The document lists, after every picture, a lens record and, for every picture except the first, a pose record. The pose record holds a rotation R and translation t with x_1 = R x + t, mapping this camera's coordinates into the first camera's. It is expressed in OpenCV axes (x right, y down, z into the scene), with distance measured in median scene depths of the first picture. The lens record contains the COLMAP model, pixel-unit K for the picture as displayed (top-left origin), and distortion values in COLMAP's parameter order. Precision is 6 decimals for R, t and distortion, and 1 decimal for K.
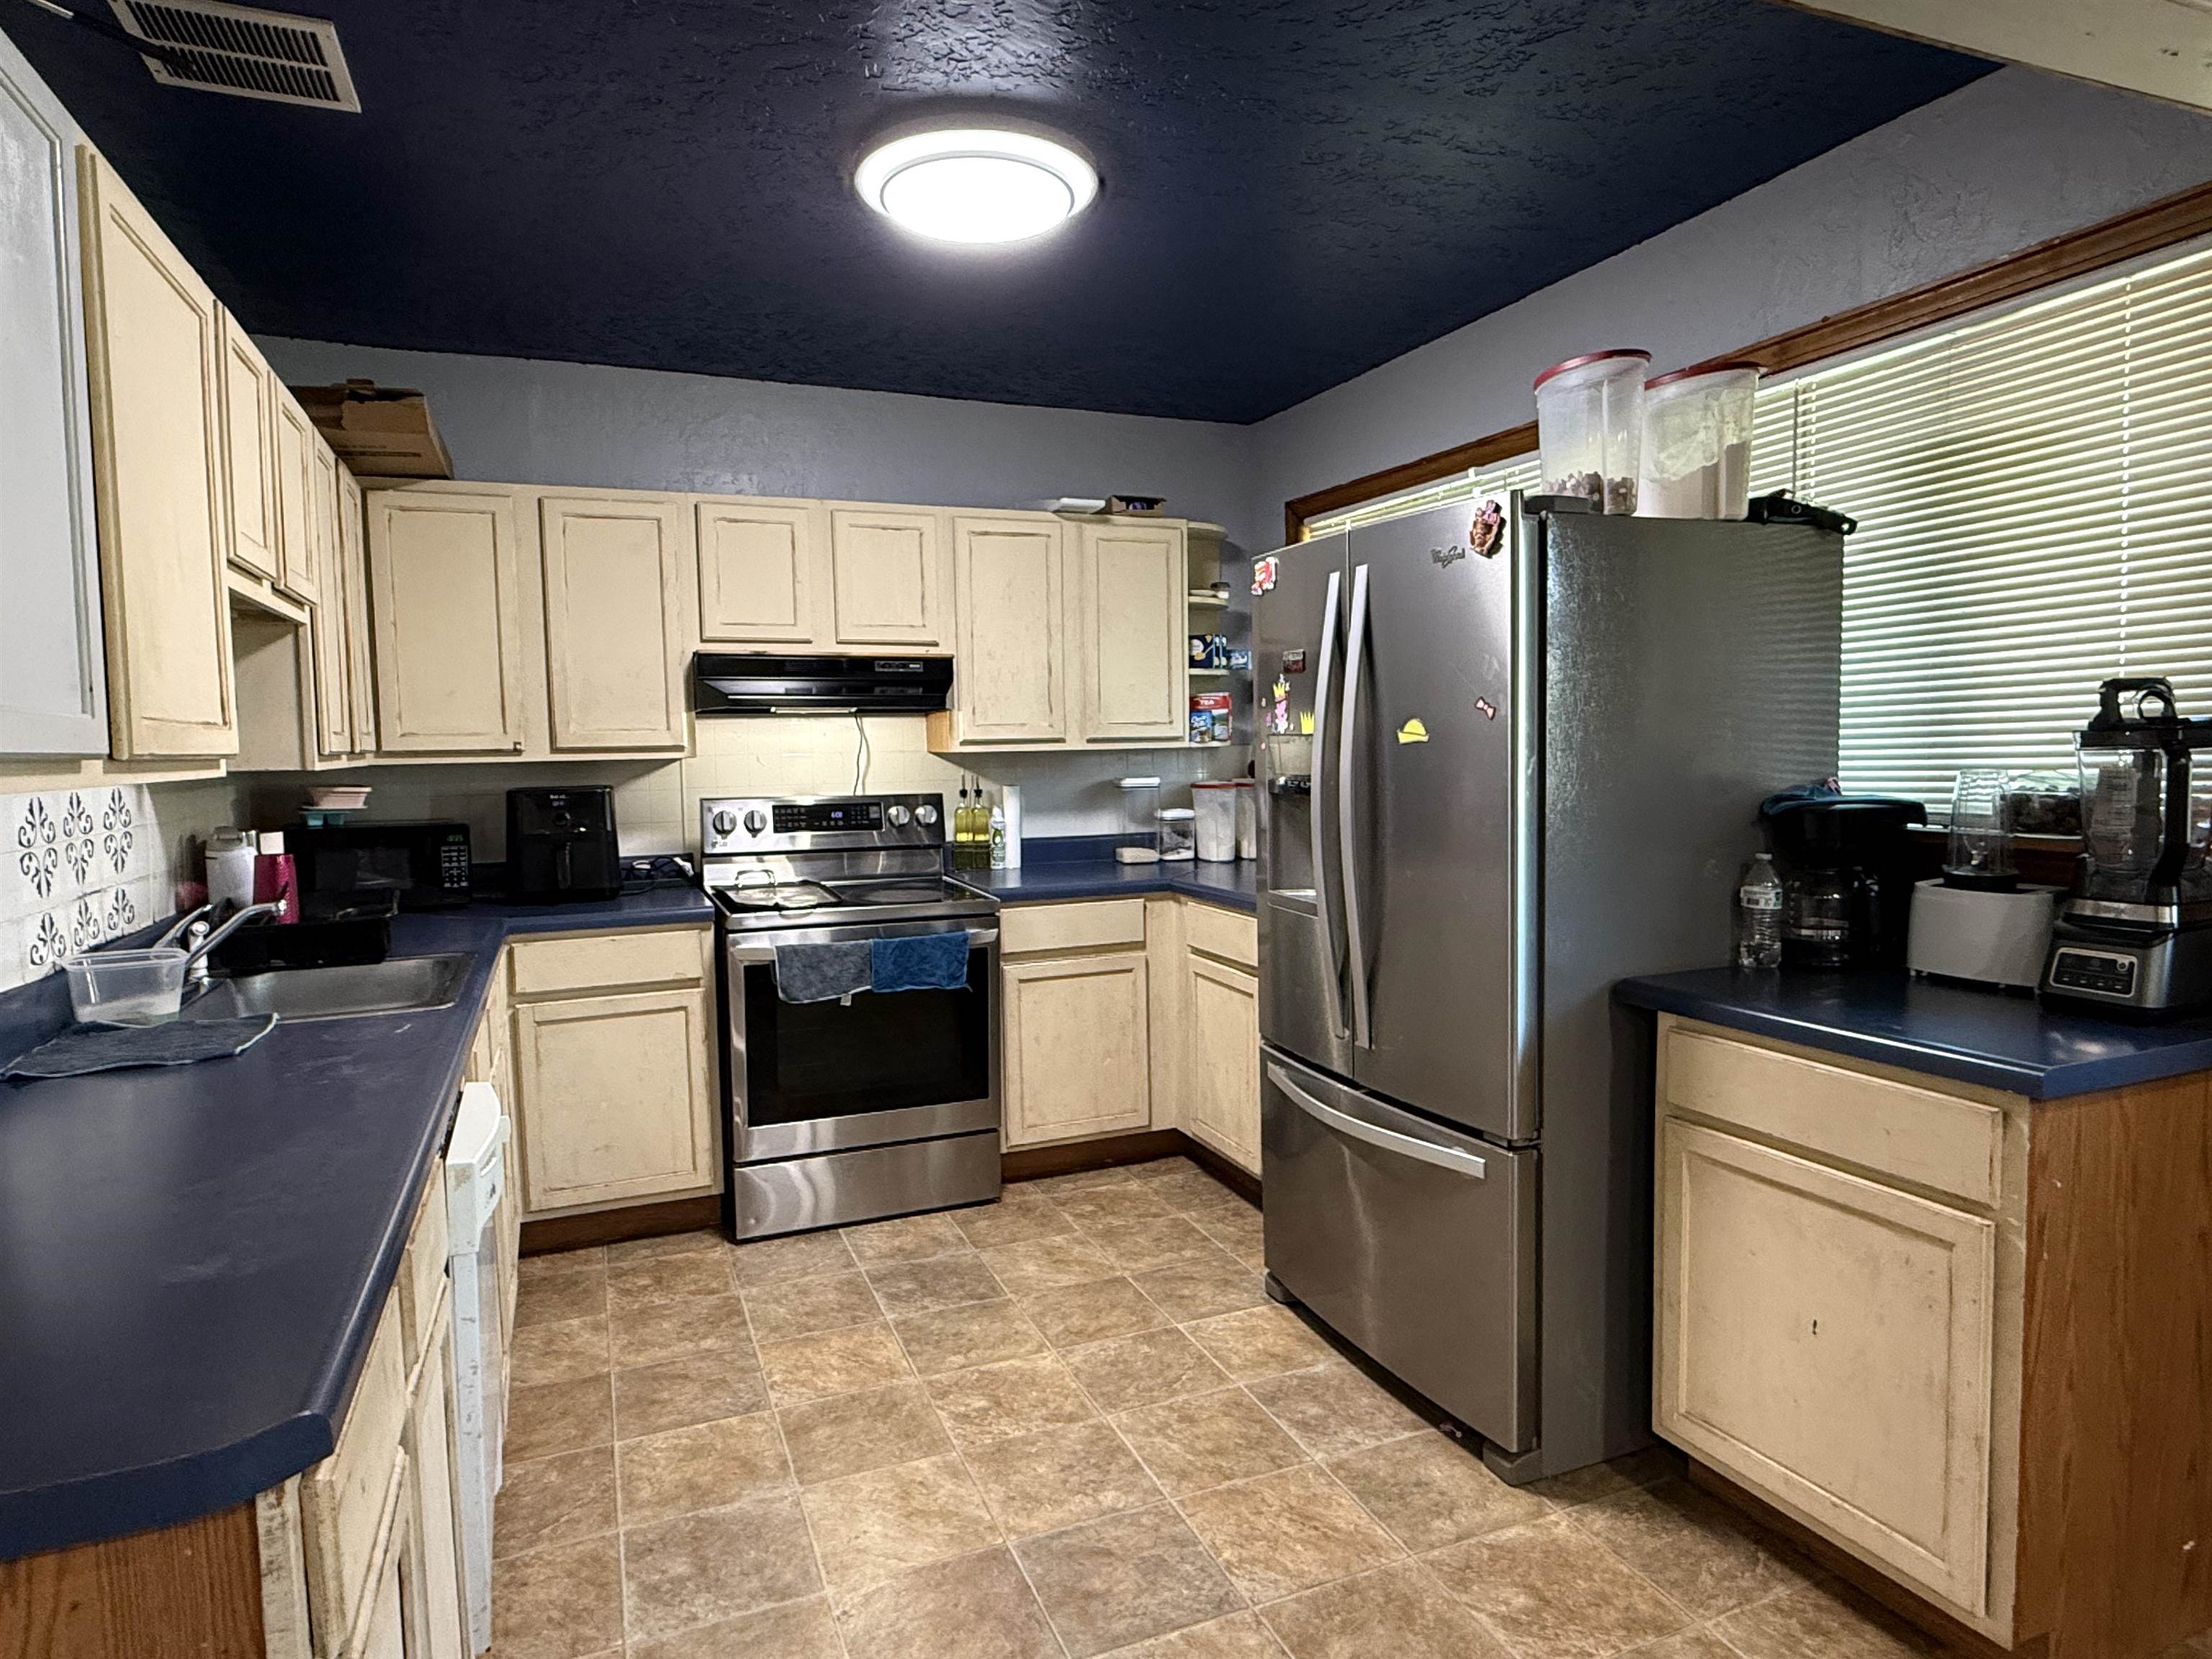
lens RADIAL K [[1282.1, 0, 1106.0], [0, 1282.1, 829.5], [0, 0, 1]] dist [0.001264, 0.000572]
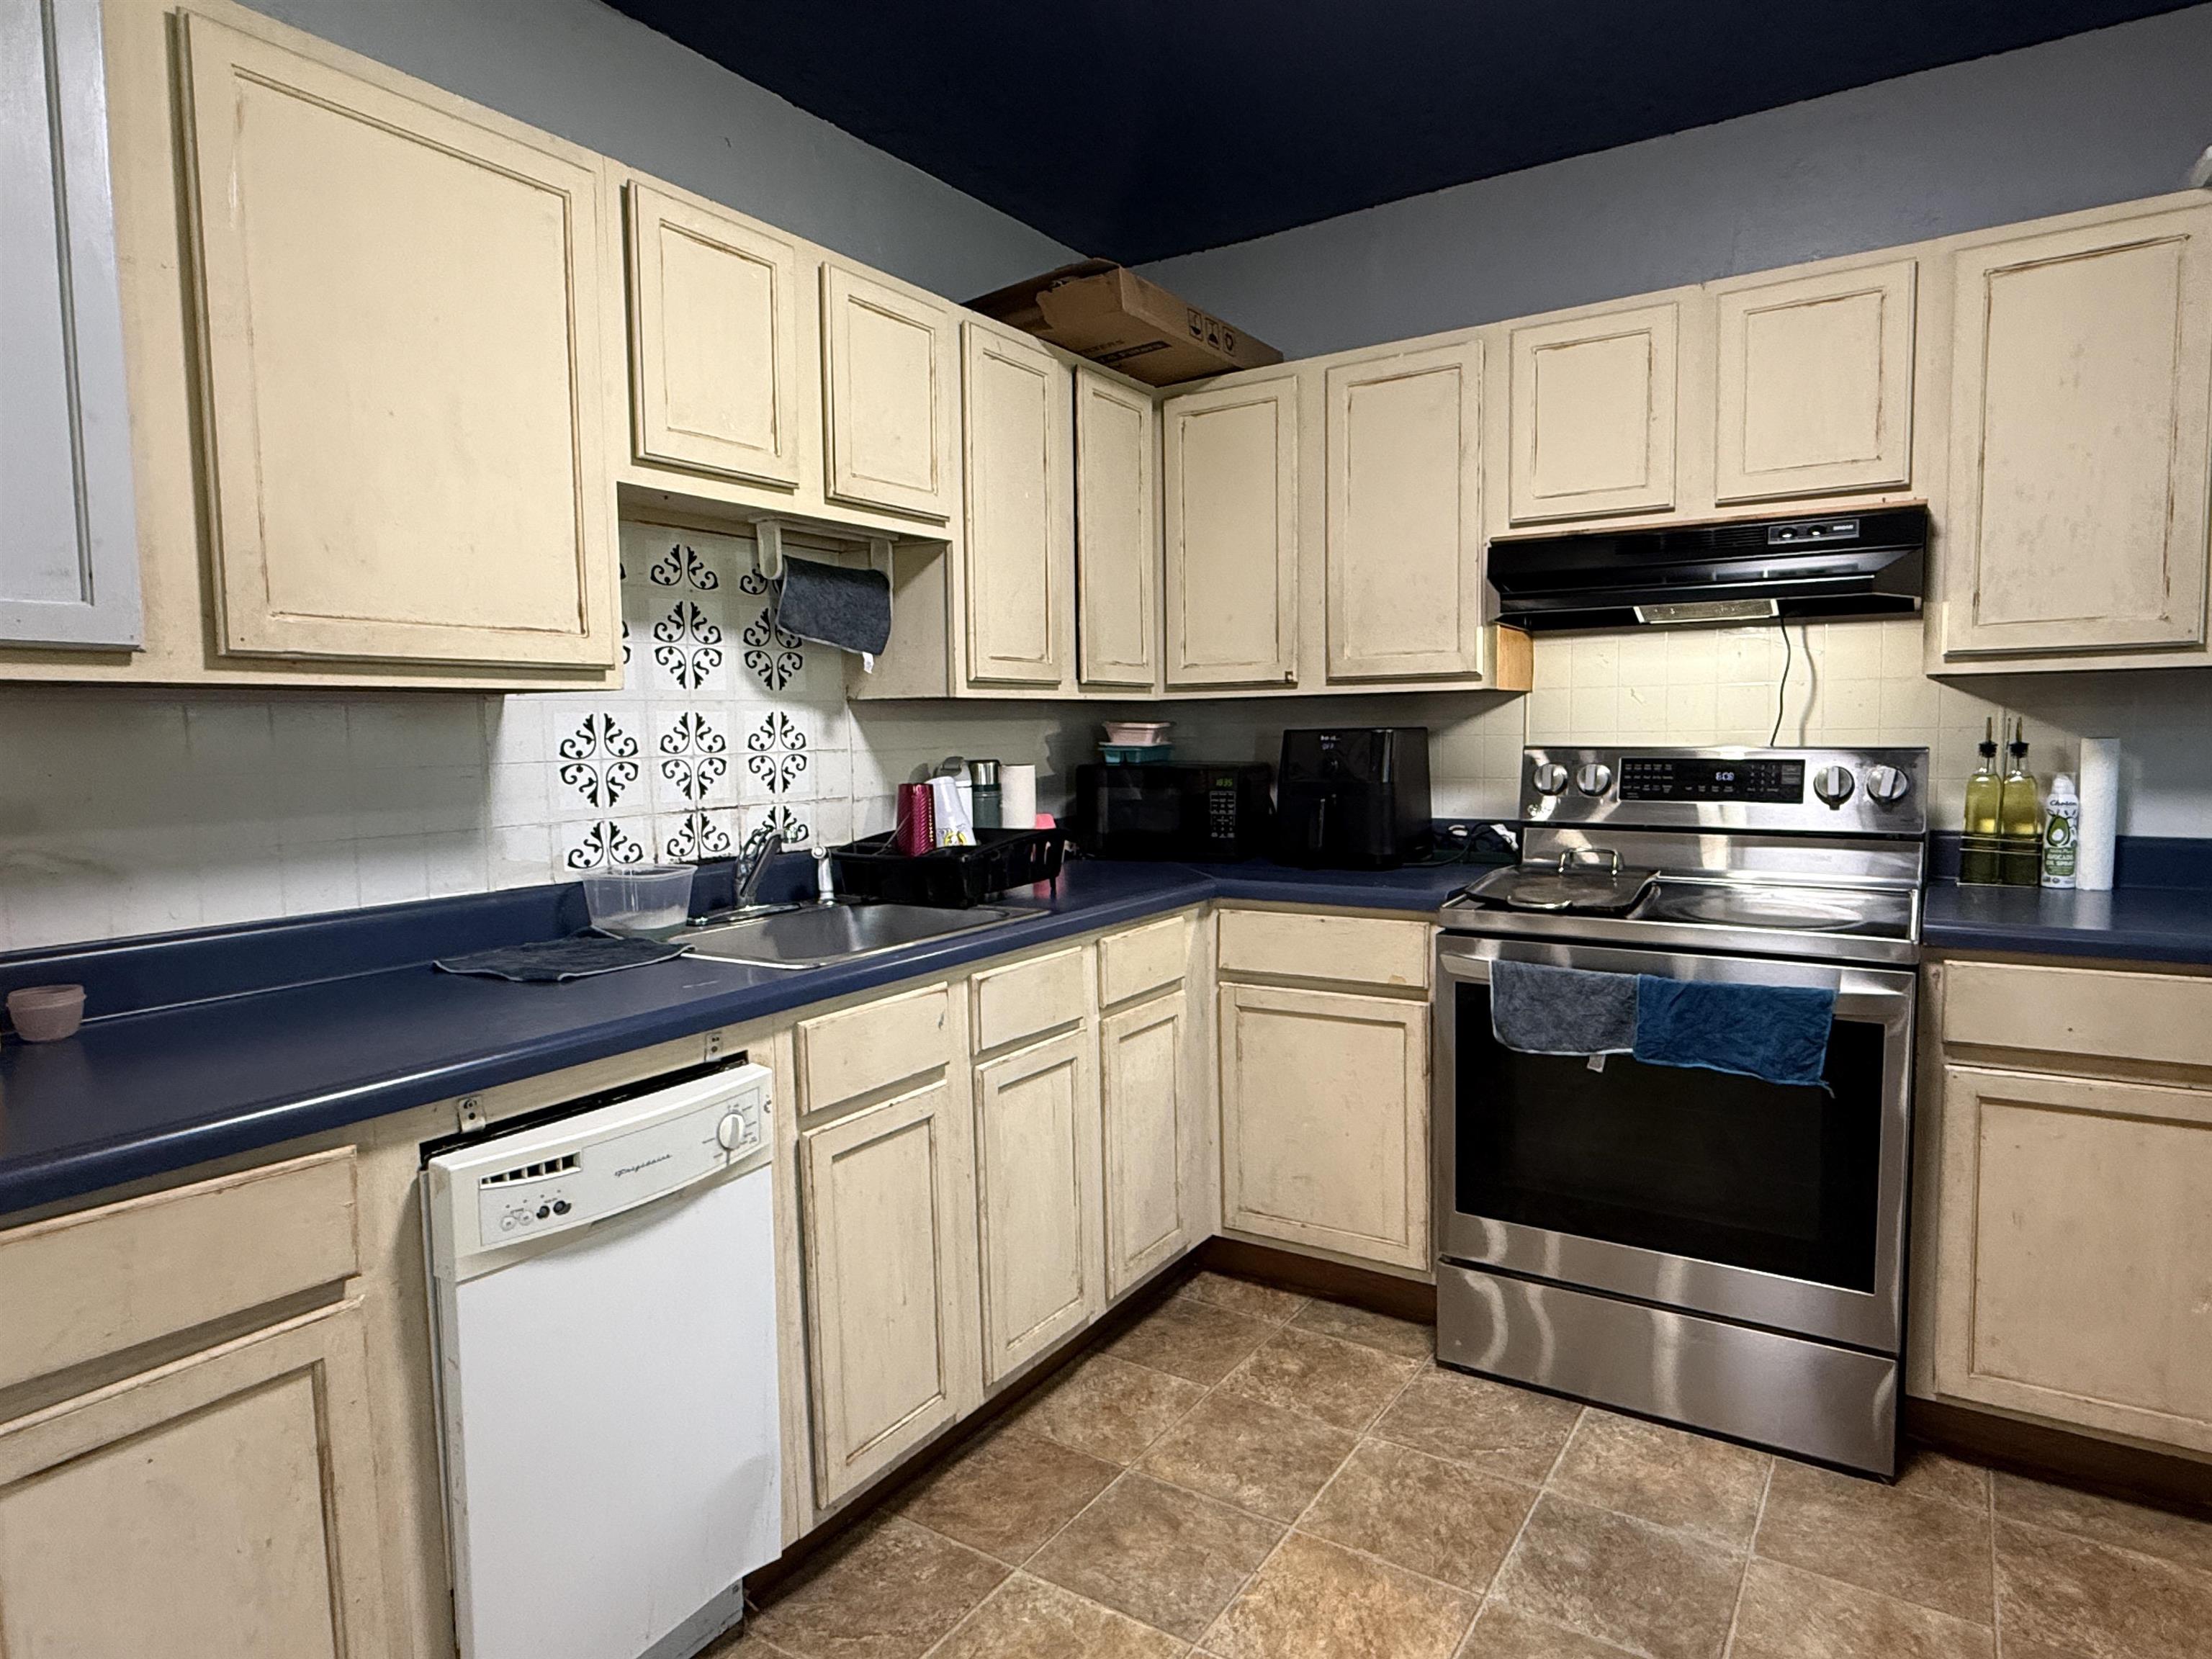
lens RADIAL K [[1282.1, 0, 1106.0], [0, 1282.1, 829.5], [0, 0, 1]] dist [0.001264, 0.000572]
pose [[0.559779, 0.072143, -0.825496, 0.171106], [-0.050548, 0.997321, 0.052883, -0.003510], [0.827099, 0.012124, 0.561926, 0.423159]]
